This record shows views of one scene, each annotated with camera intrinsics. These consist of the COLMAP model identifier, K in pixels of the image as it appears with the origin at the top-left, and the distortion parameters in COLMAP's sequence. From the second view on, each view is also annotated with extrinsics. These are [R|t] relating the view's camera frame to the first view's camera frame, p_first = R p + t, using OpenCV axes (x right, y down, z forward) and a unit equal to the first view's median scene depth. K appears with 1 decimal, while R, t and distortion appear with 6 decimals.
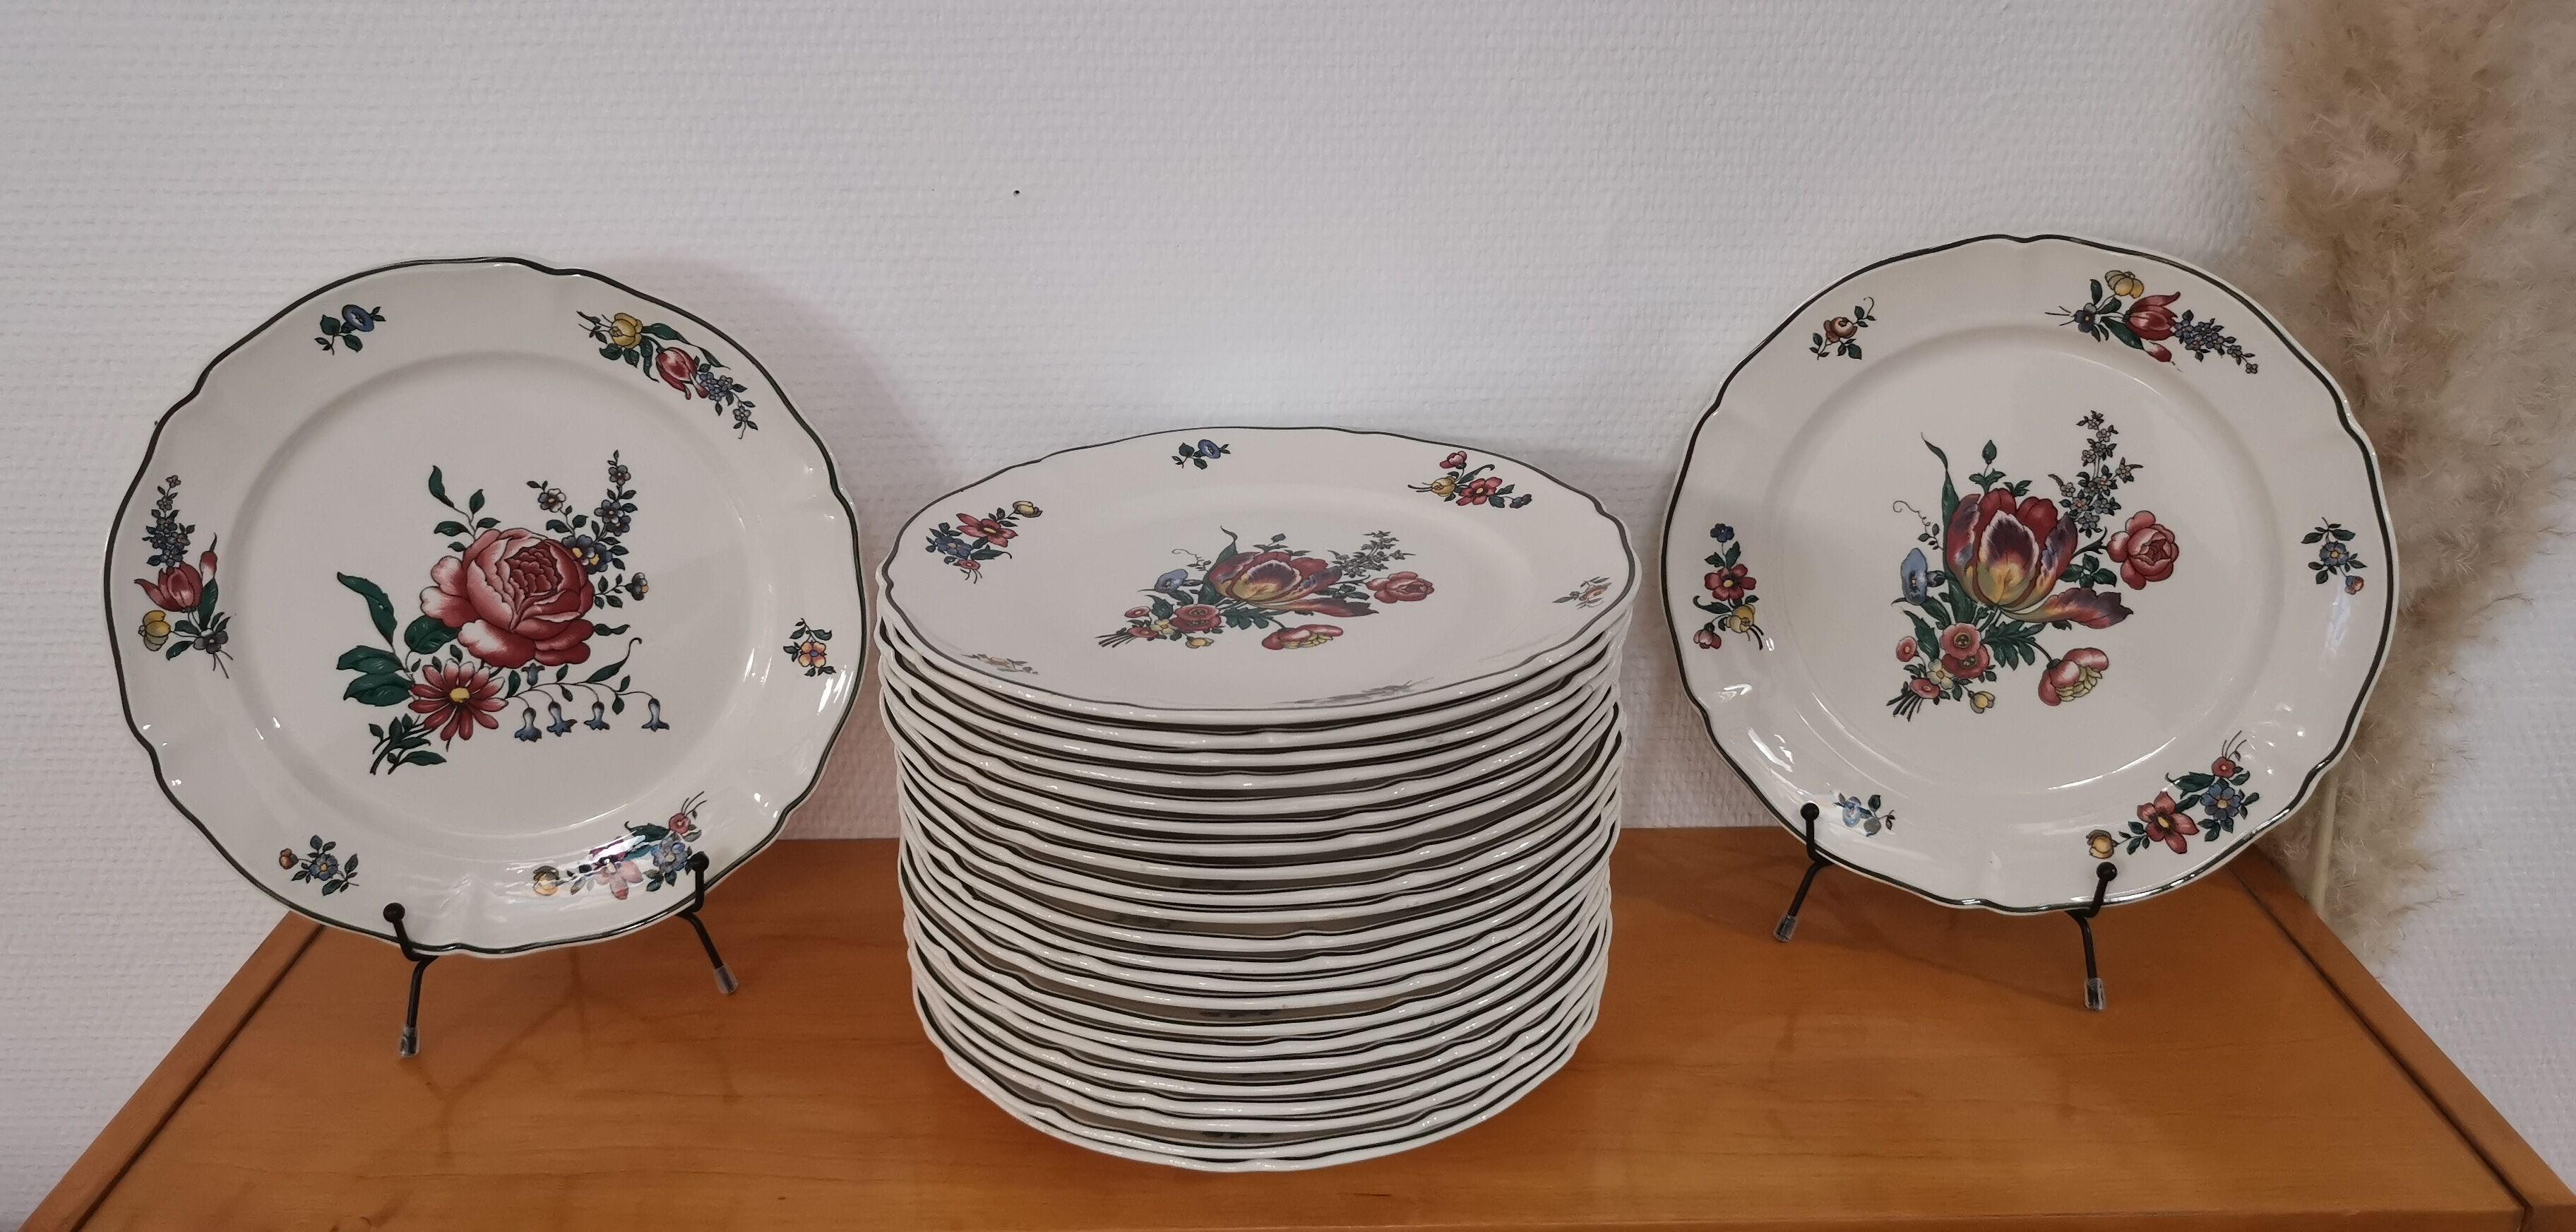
lens RADIAL K [[2015.8, 0, 1288.0], [0, 2015.8, 616.0], [0, 0, 1]] dist [0.057070, -0.070365]
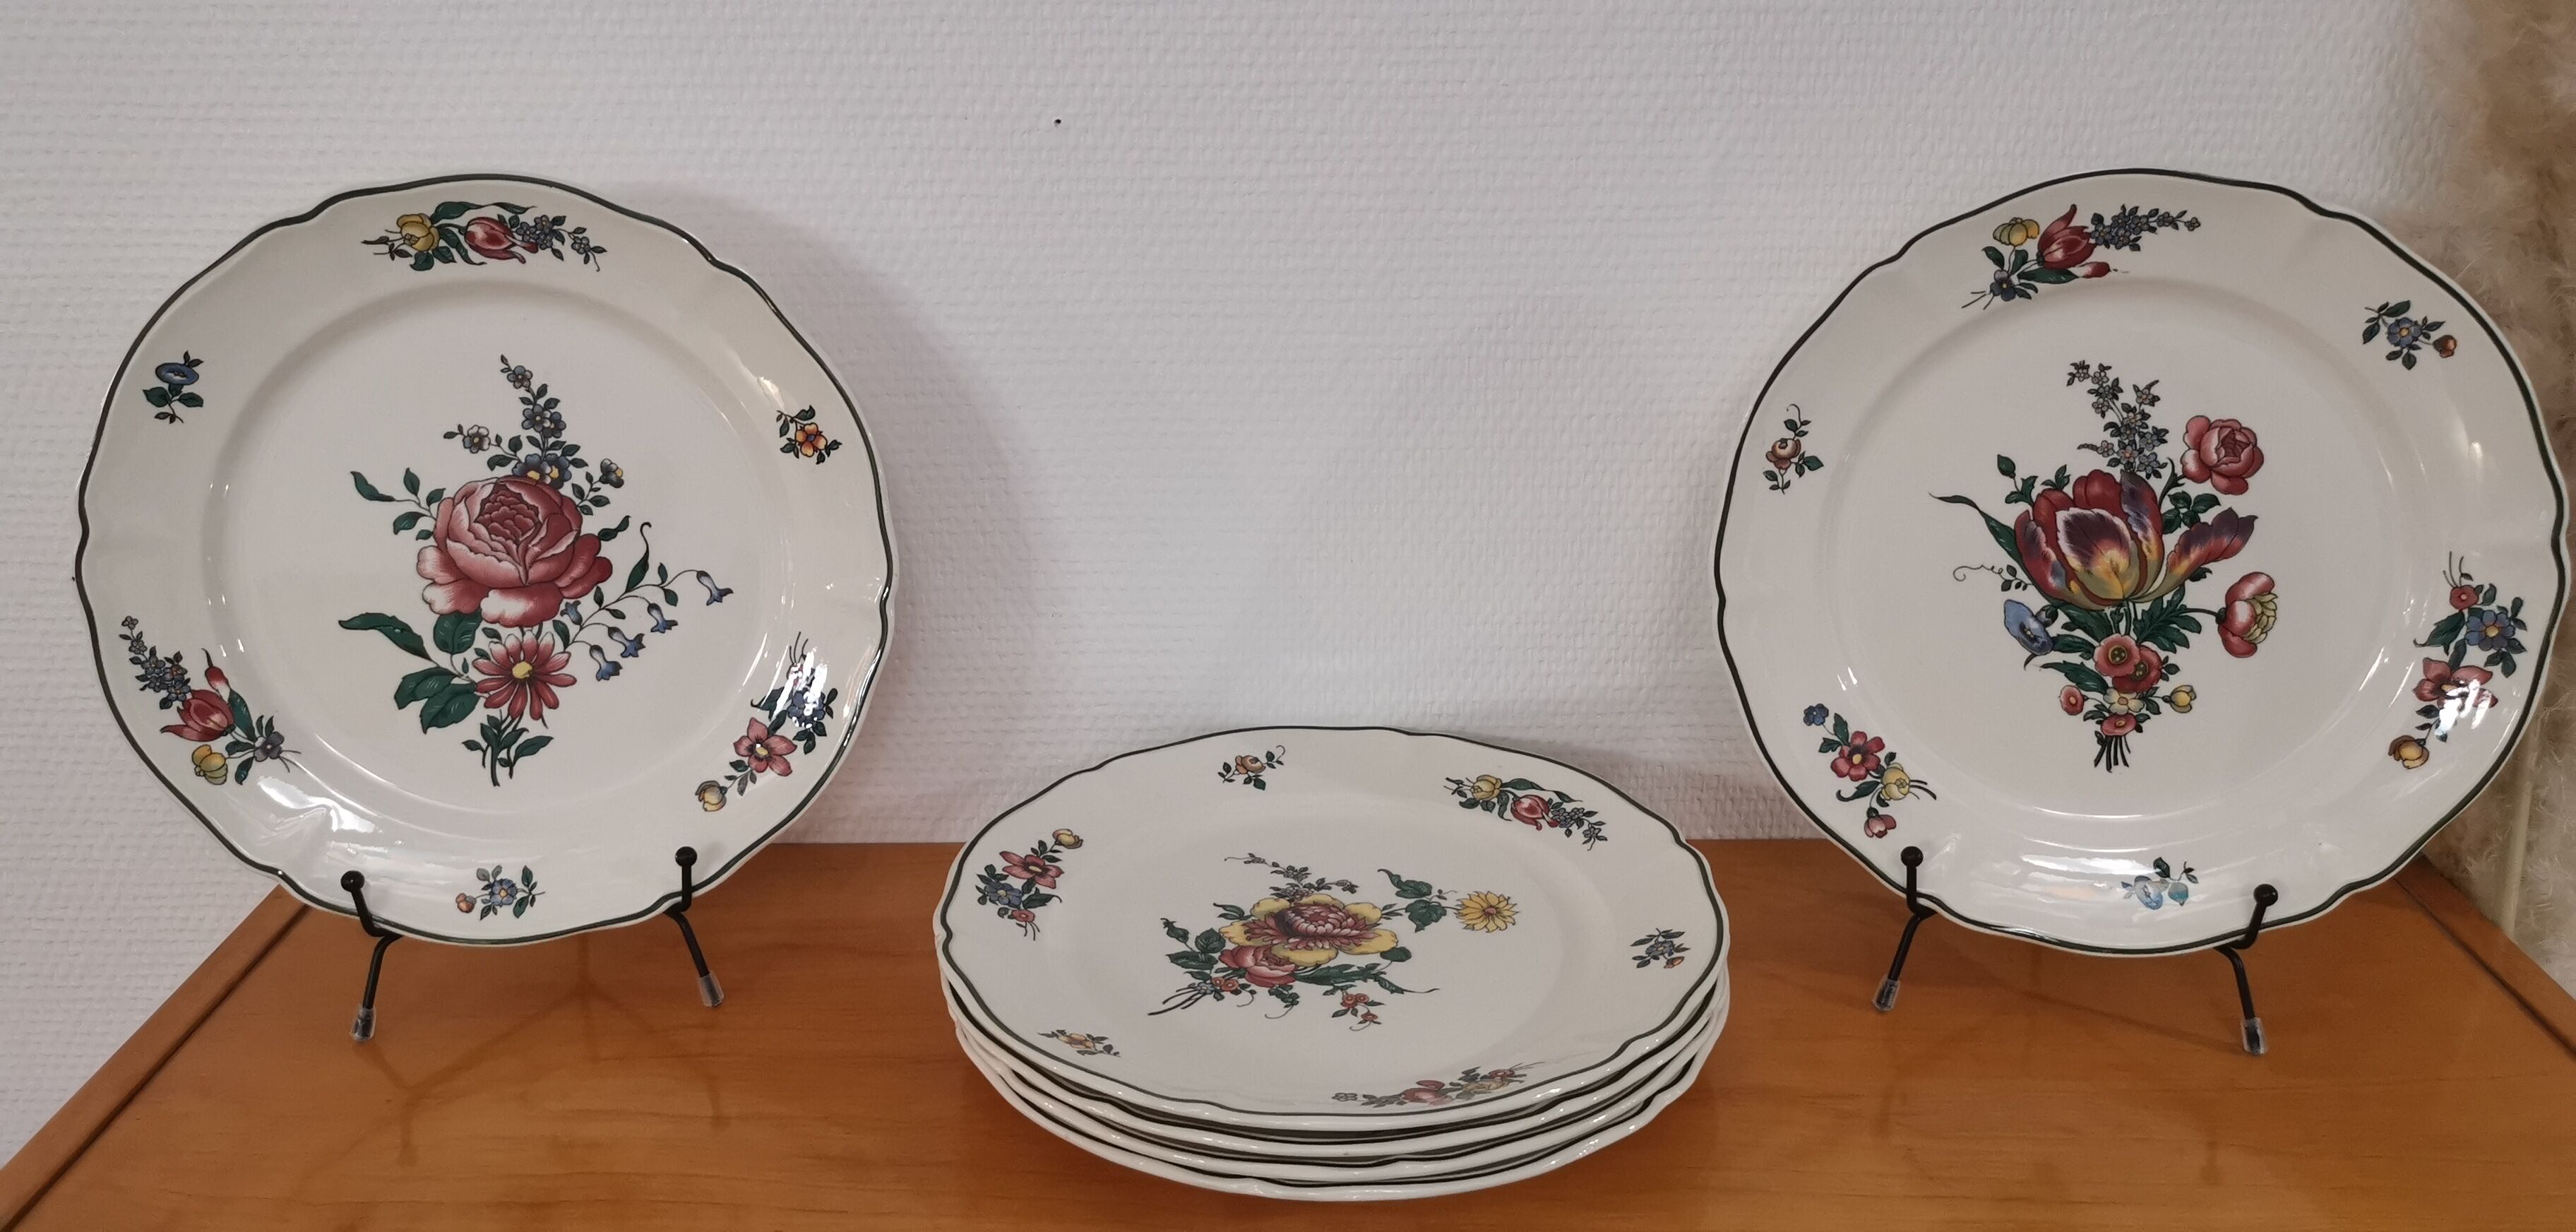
lens RADIAL K [[1985.7, 0, 1286.2], [0, 1985.7, 611.8], [0, 0, 1]] dist [0.054742, -0.084955]
pose [[0.812674, -0.566912, 0.134804, -0.061897], [0.582719, 0.790554, -0.188318, -0.050419], [0.000190, 0.231594, 0.972813, 0.172784]]
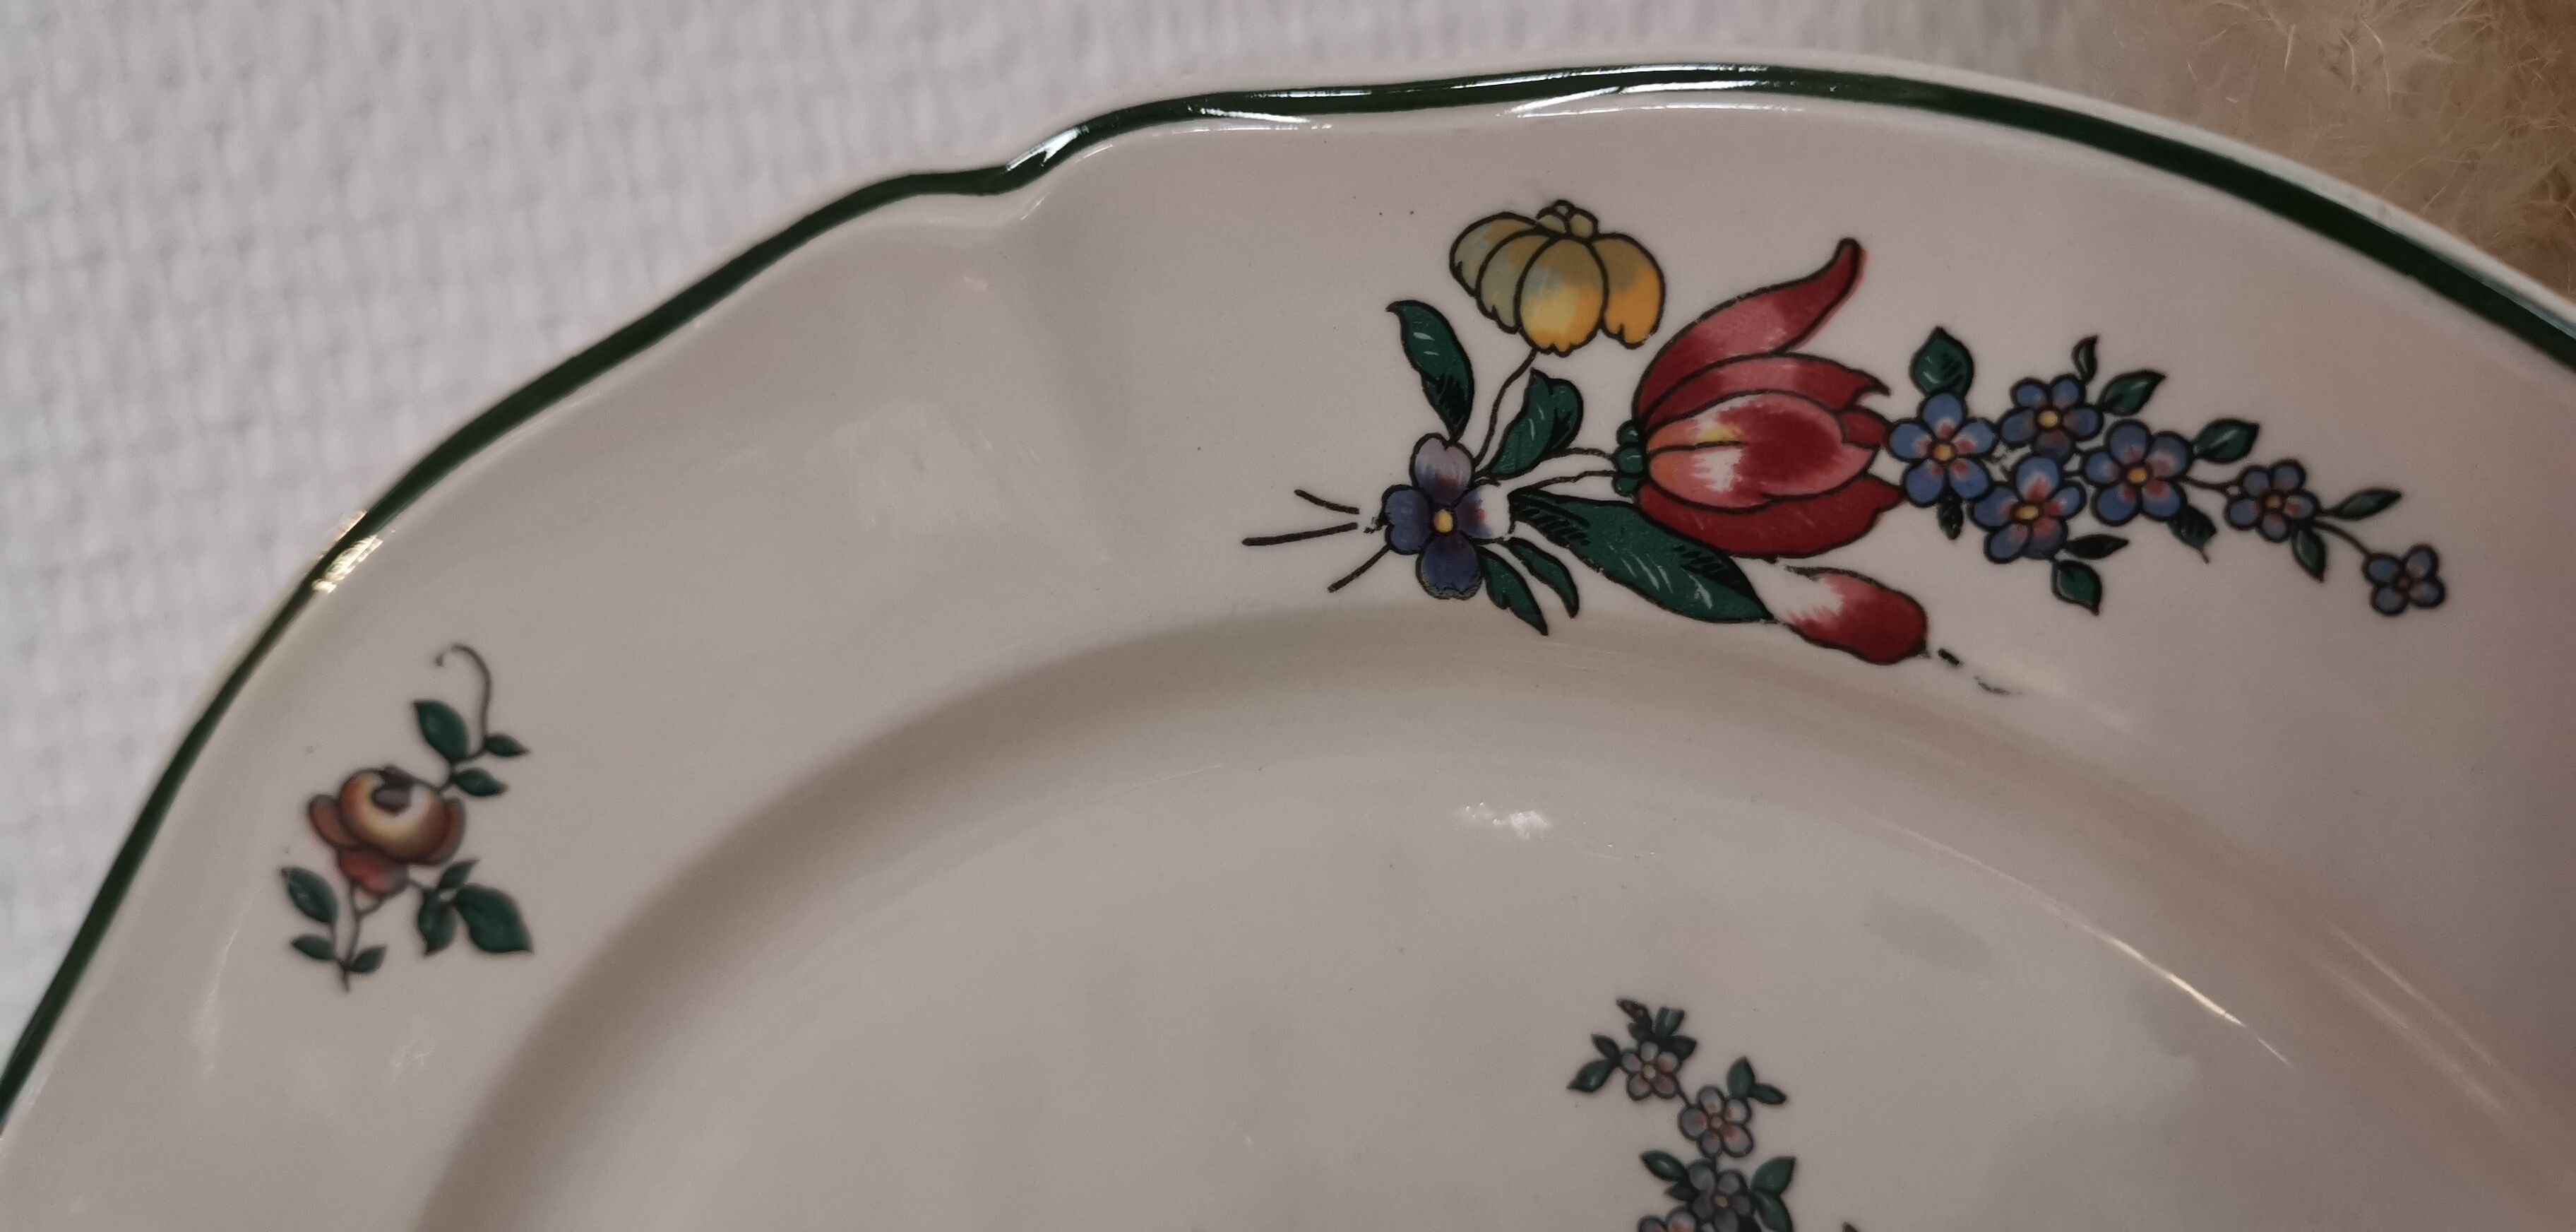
lens RADIAL K [[2108.5, 0, 1288.0], [0, 2108.5, 616.0], [0, 0, 1]] dist [0.007996, -0.072415]
pose [[0.979542, -0.170634, 0.106681, 0.348557], [0.195131, 0.934978, -0.296209, -0.082227], [-0.049201, 0.310966, 0.949147, 0.800636]]
